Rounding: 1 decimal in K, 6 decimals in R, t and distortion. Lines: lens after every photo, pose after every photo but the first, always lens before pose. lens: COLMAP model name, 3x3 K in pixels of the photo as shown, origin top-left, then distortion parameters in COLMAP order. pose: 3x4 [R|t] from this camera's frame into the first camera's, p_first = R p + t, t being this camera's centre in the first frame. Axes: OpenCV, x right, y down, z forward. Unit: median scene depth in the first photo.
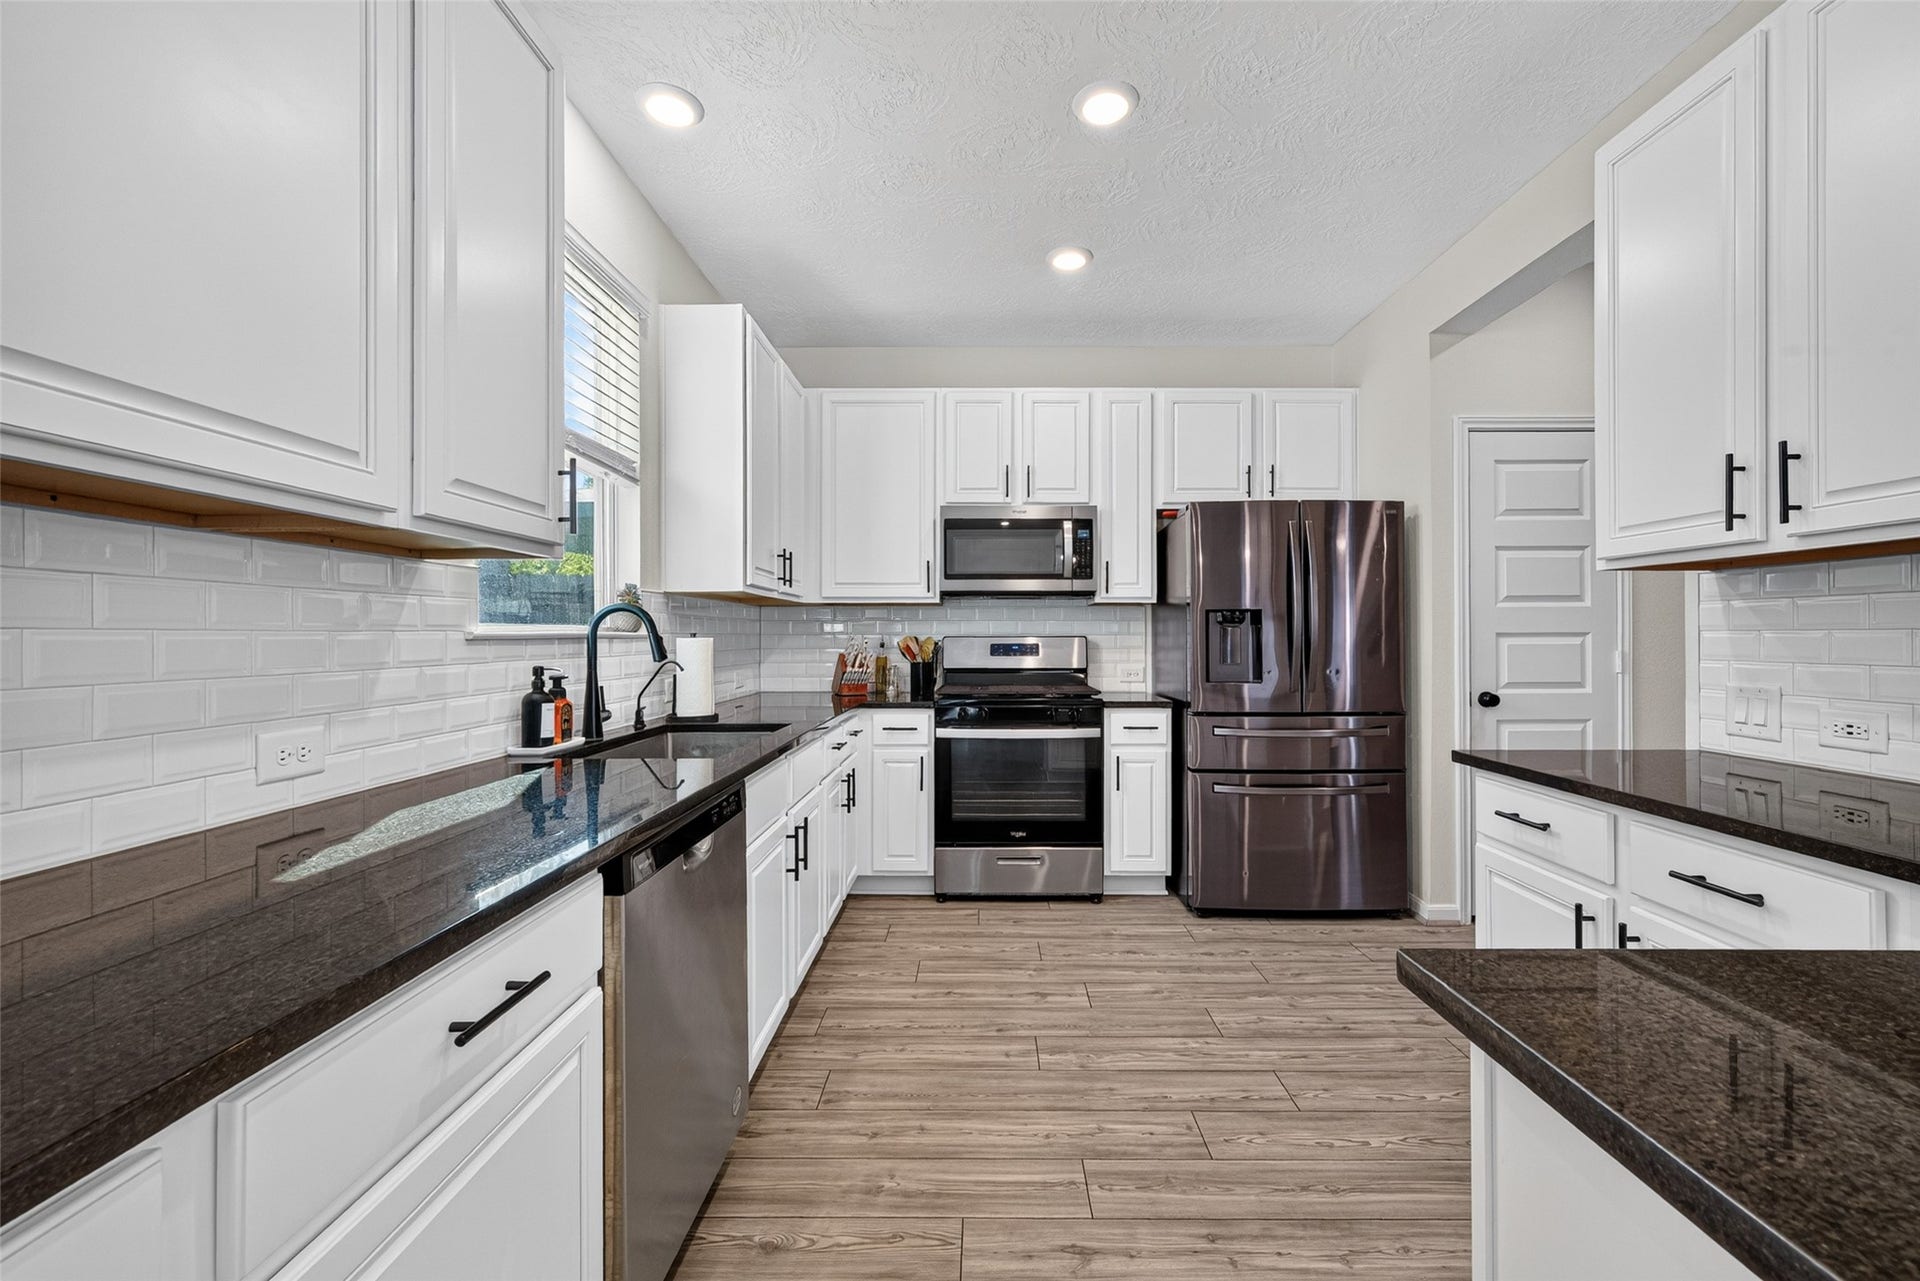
lens RADIAL K [[811.6, 0, 1047.0], [0, 811.6, 629.1], [0, 0, 1]] dist [0.000373, 0.000967]
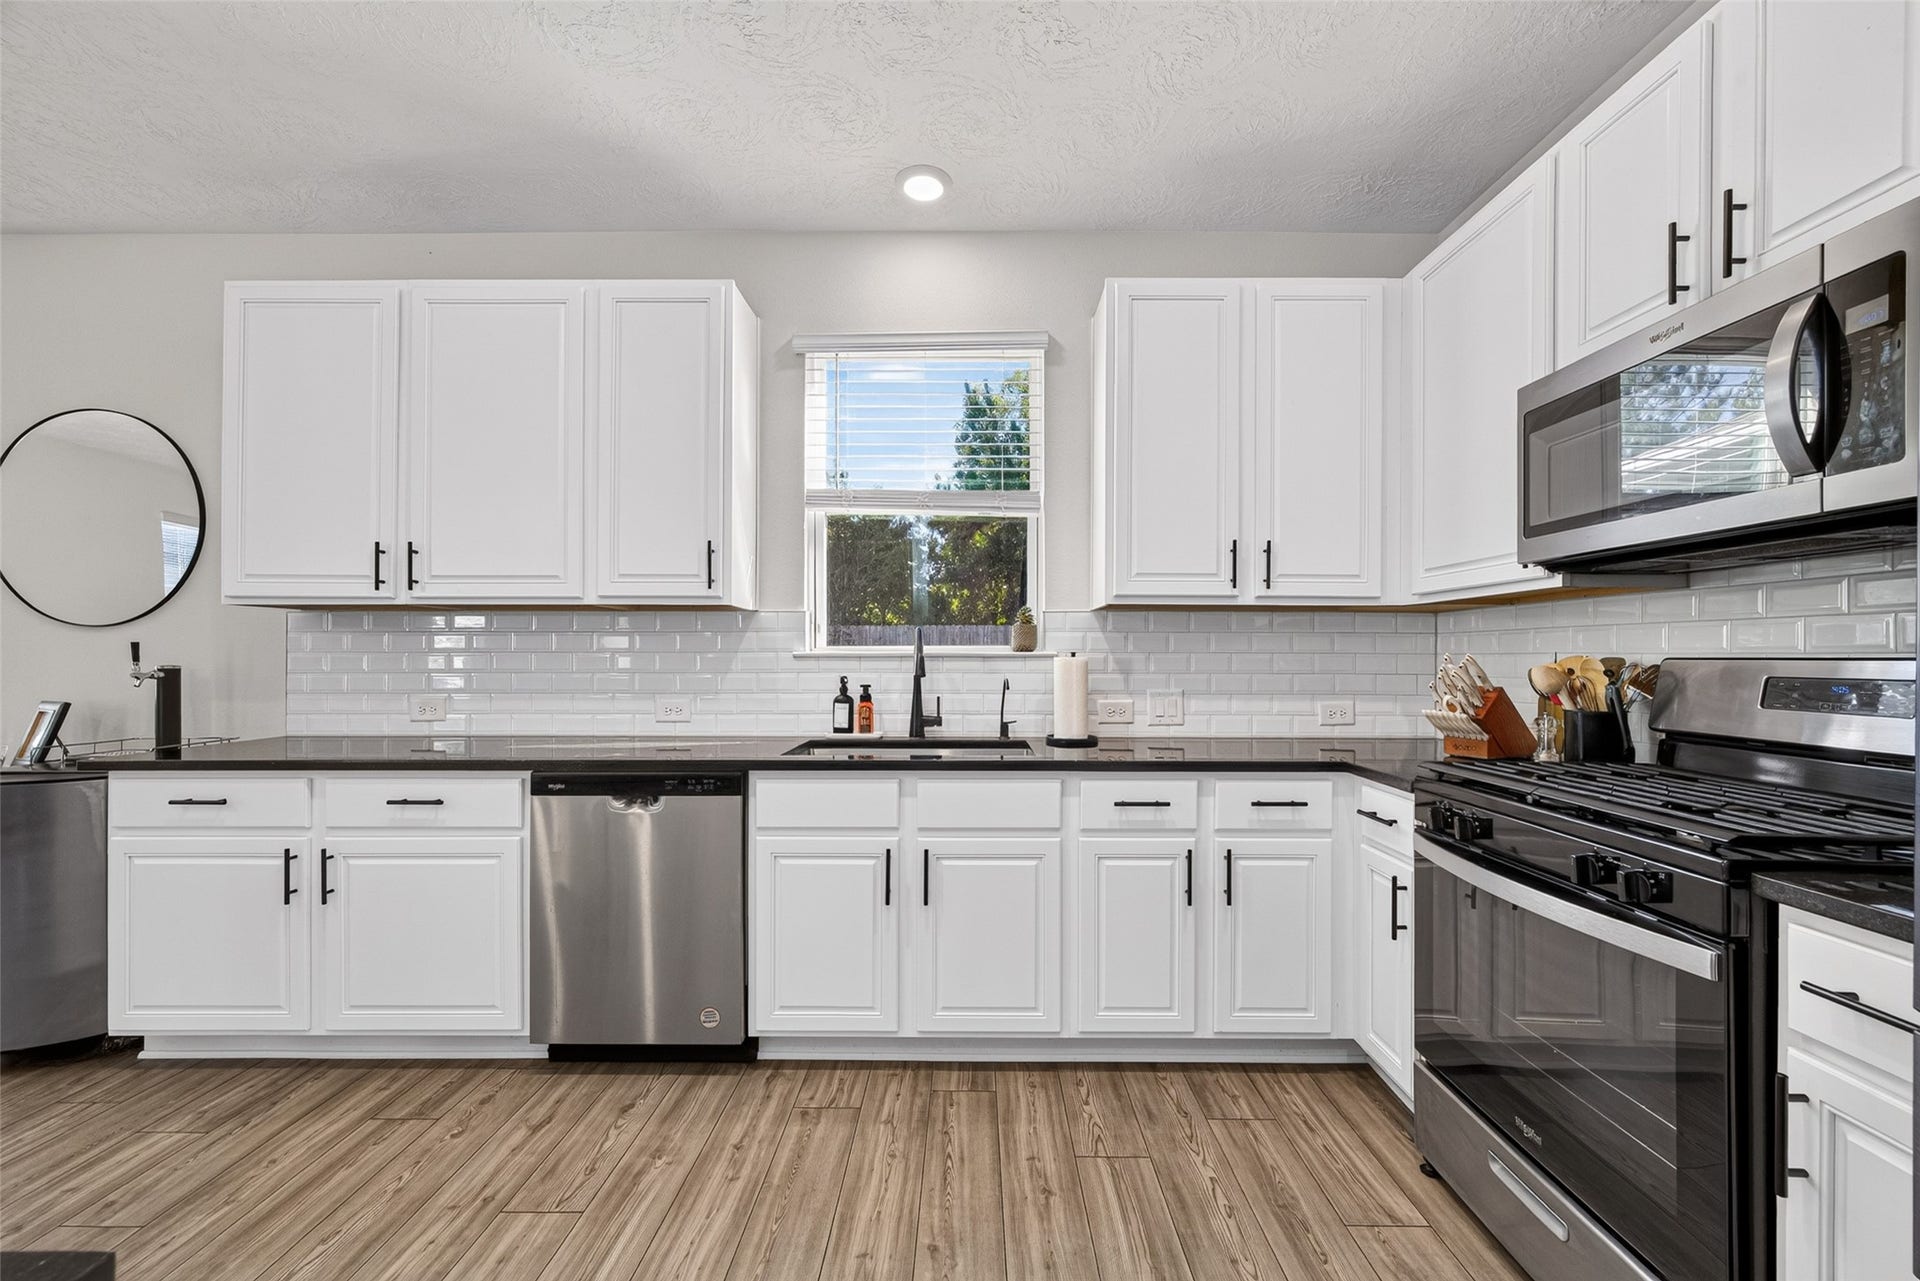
lens RADIAL K [[794.3, 0, 937.3], [0, 794.3, 652.0], [0, 0, 1]] dist [-0.000713, -0.000204]
pose [[-0.120849, -0.005345, -0.992656, 0.405601], [0.007031, 0.999956, -0.006240, 0.007138], [0.992646, -0.007733, -0.120806, 0.747832]]
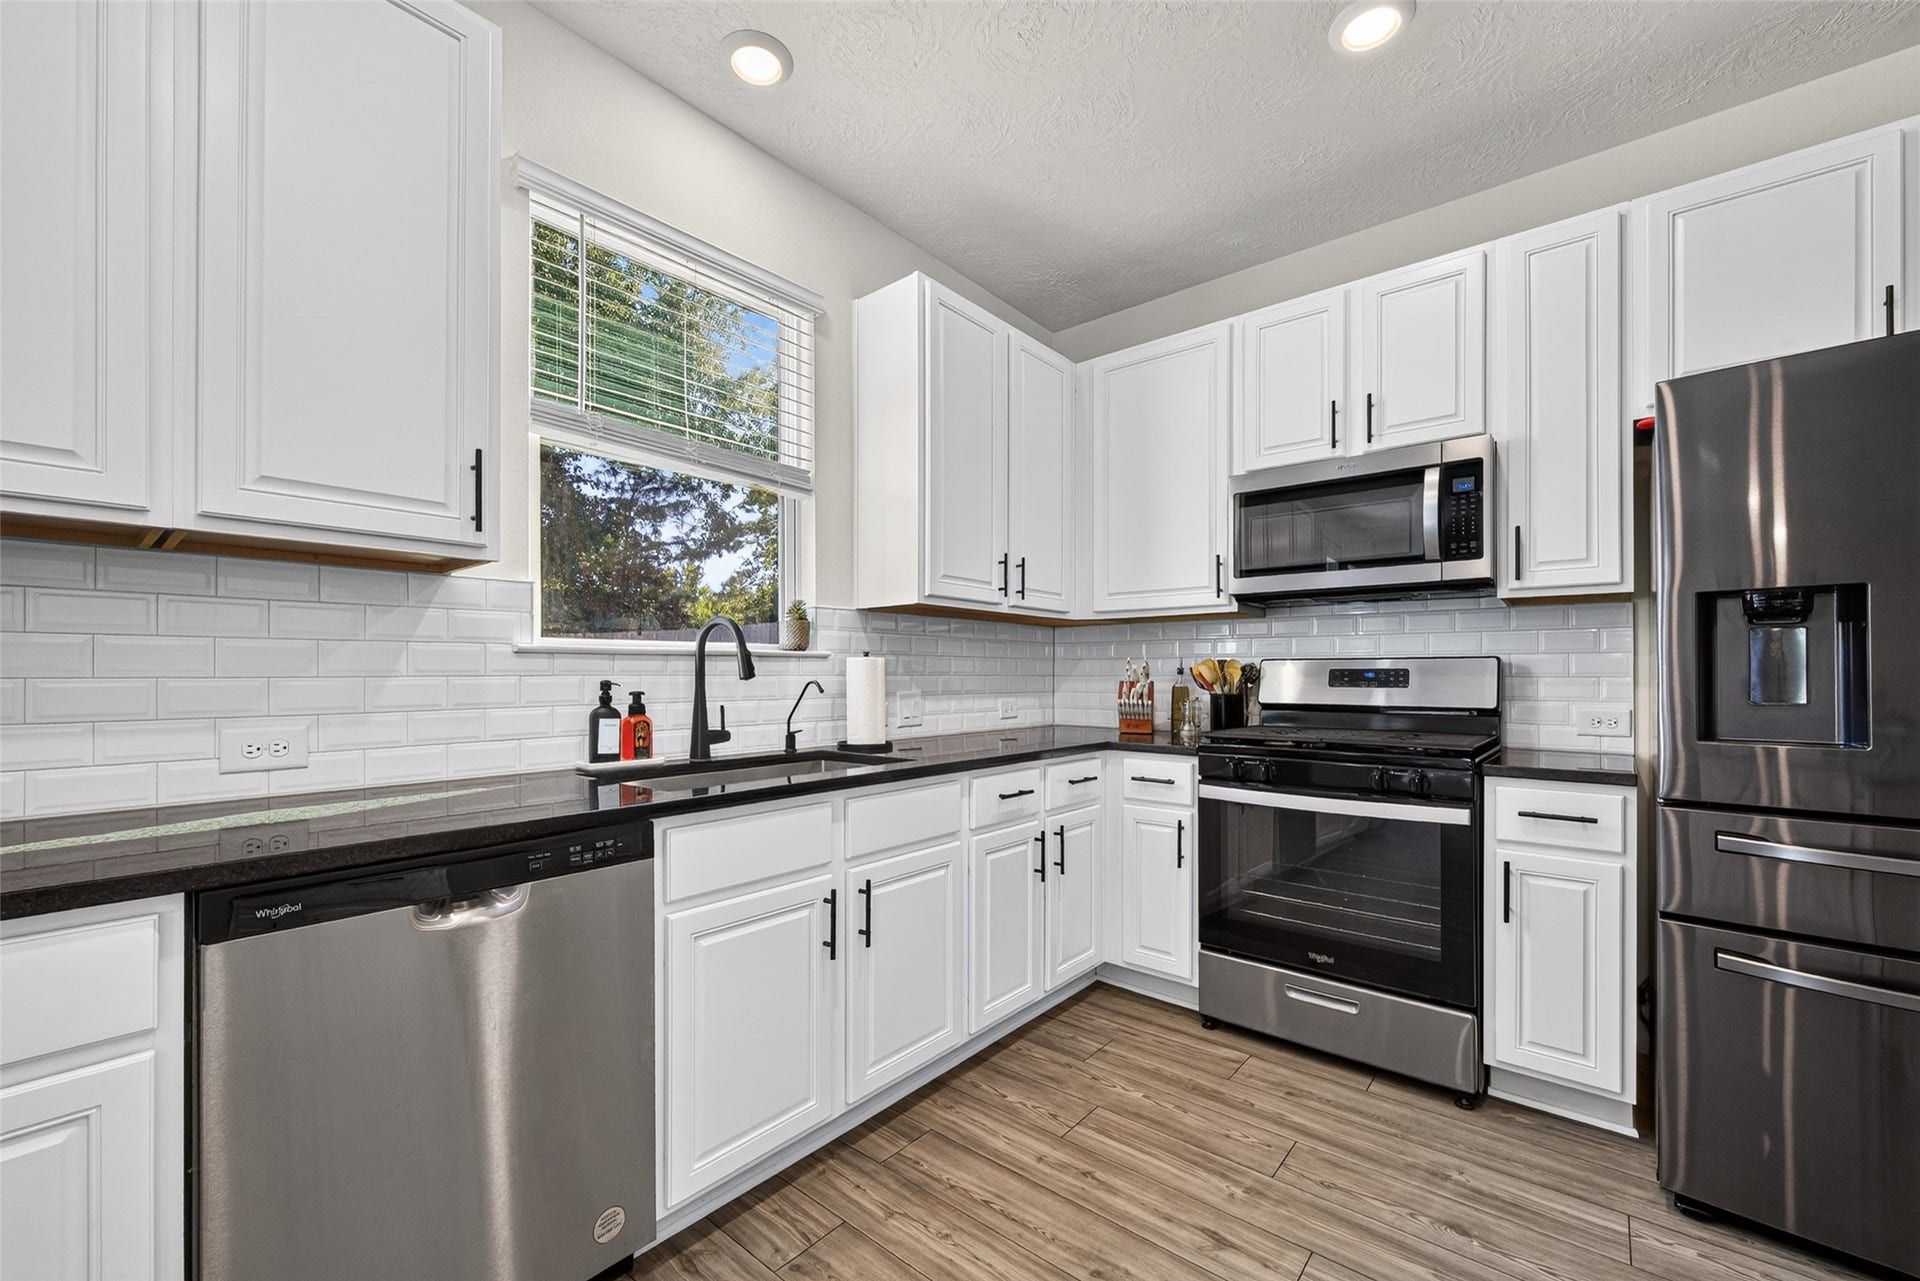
lens RADIAL K [[818.7, 0, 963.6], [0, 818.7, 669.1], [0, 0, 1]] dist [-0.000416, -0.000091]
pose [[0.724751, -0.005452, -0.688989, 0.209814], [0.006247, 0.999980, -0.001341, 0.019975], [0.688982, -0.003333, 0.724770, 0.326718]]
